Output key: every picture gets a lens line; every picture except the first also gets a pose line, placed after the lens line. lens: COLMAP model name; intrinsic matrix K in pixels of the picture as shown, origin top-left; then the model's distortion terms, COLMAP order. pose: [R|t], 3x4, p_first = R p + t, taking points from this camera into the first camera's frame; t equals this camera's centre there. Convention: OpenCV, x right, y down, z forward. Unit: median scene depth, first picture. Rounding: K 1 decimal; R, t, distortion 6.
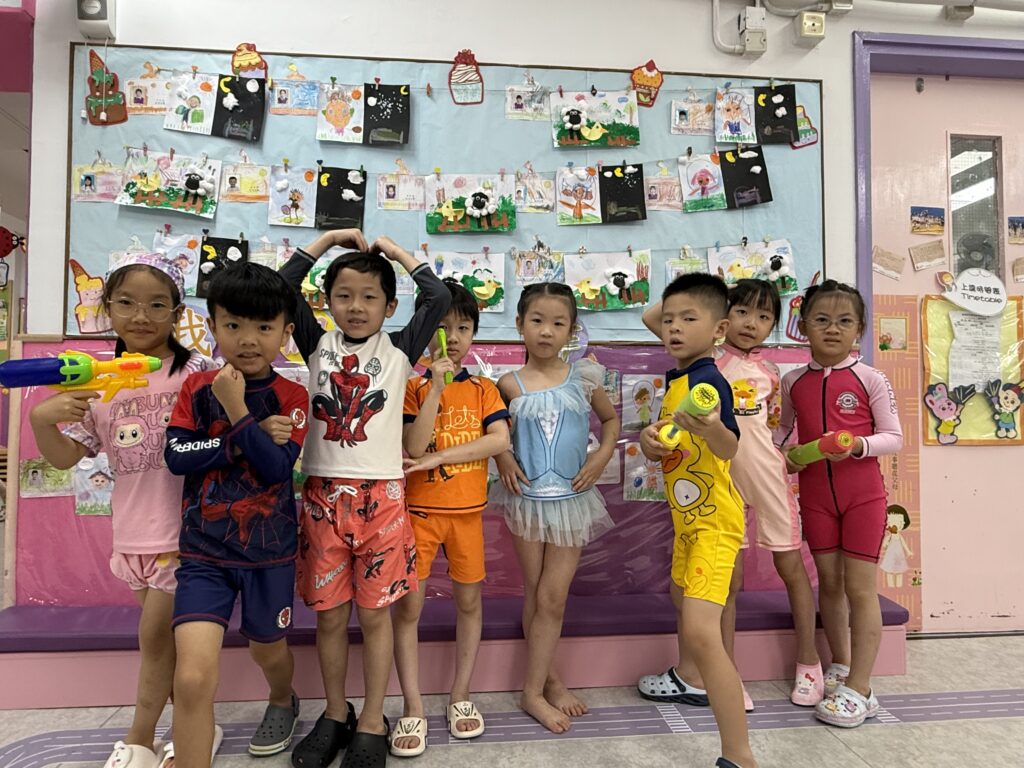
lens RADIAL K [[635.5, 0, 502.6], [0, 635.5, 392.0], [0, 0, 1]] dist [-0.001421, -0.000422]
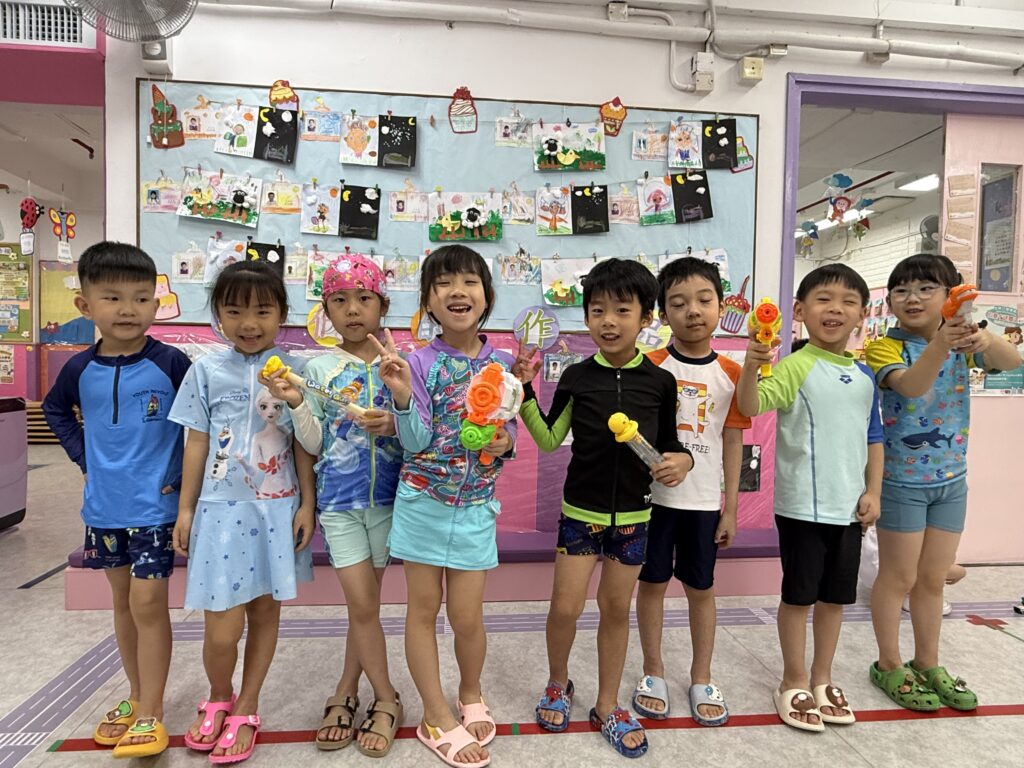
lens RADIAL K [[635.5, 0, 512.5], [0, 635.5, 392.1], [0, 0, 1]] dist [-0.001421, -0.000422]
pose [[0.999554, 0.015804, 0.025339, 0.014032], [-0.017544, 0.997392, 0.070006, -0.045704], [-0.024166, -0.070420, 0.997225, -0.242240]]
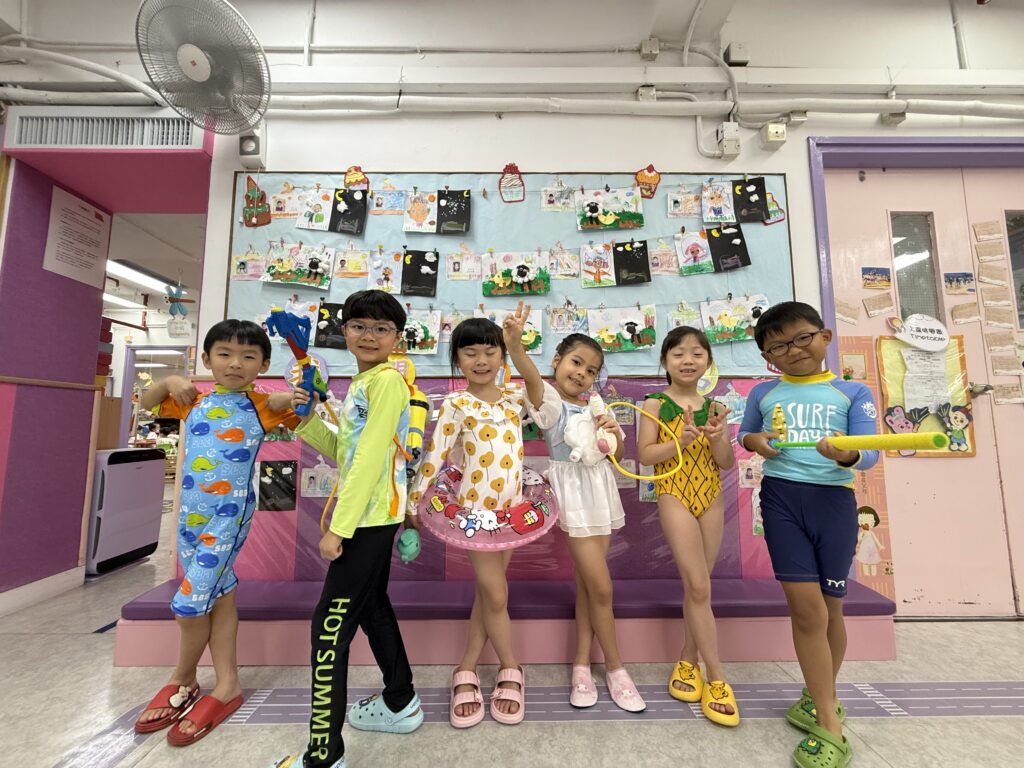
lens RADIAL K [[407.3, 0, 505.8], [0, 407.3, 384.8], [0, 0, 1]] dist [-0.001654, -0.000488]
pose [[0.995929, -0.011913, -0.089348, 0.002381], [0.005295, 0.997248, -0.073952, -0.000987], [0.089983, 0.073177, 0.993251, 0.163904]]
